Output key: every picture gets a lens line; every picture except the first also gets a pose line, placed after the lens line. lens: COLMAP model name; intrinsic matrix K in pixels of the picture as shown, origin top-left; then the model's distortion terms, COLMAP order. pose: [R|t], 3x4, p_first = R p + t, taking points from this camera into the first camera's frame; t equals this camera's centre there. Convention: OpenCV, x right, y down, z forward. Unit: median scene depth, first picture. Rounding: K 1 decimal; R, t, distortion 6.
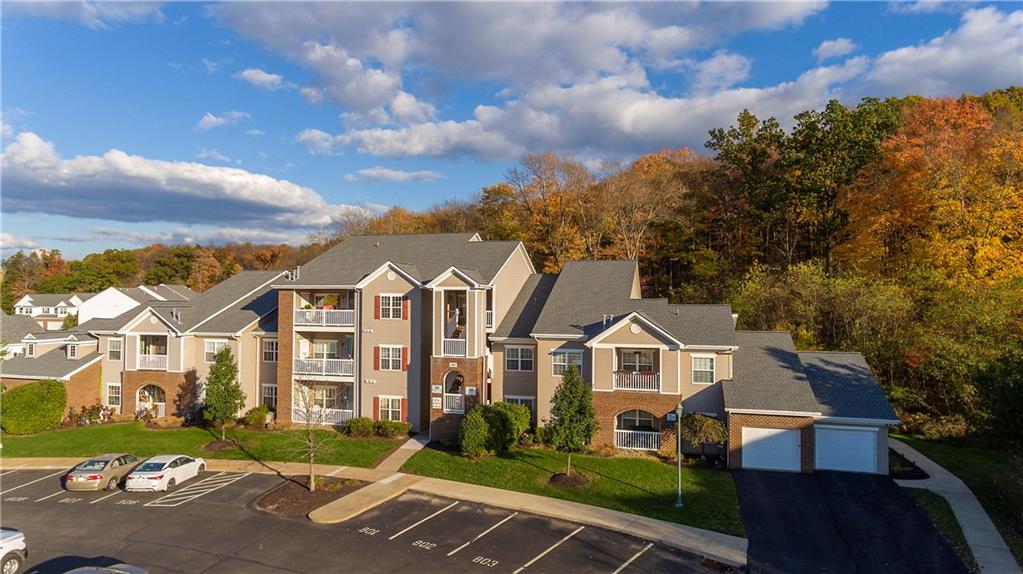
lens RADIAL K [[612.5, 0, 516.4], [0, 612.5, 291.7], [0, 0, 1]] dist [0.000746, 0.000101]
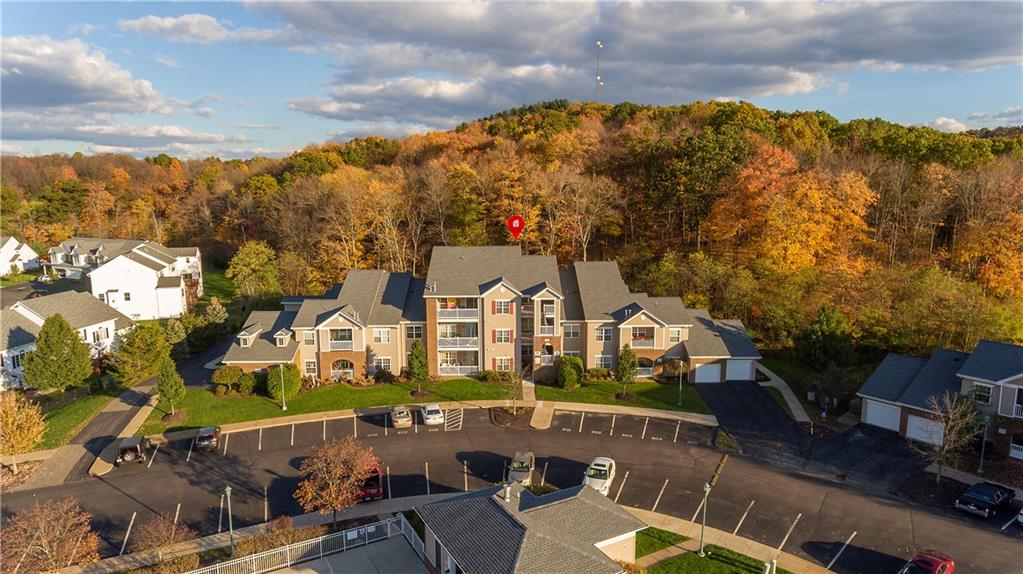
lens RADIAL K [[612.5, 0, 509.9], [0, 612.5, 290.1], [0, 0, 1]] dist [0.000746, 0.000101]
pose [[0.963175, -0.054286, 0.263339, -0.709870], [0.006497, 0.983819, 0.179046, -0.370017], [-0.268798, -0.170741, 0.947943, -0.707339]]
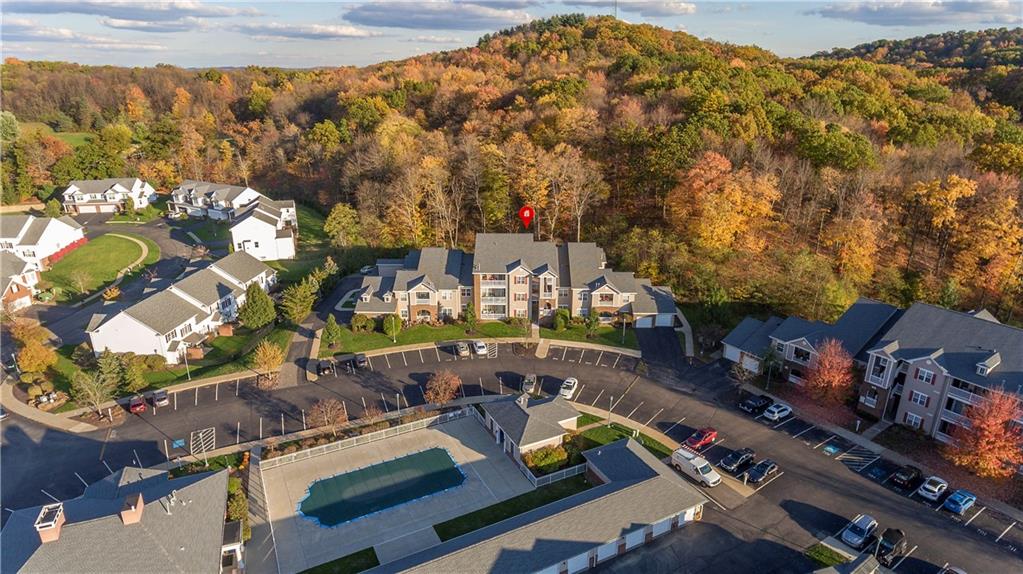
lens RADIAL K [[612.5, 0, 510.4], [0, 612.5, 281.0], [0, 0, 1]] dist [0.000746, 0.000101]
pose [[0.970441, -0.087300, 0.224994, -0.987334], [0.000009, 0.932294, 0.361702, -1.105922], [-0.241337, -0.351008, 0.904737, -1.719200]]
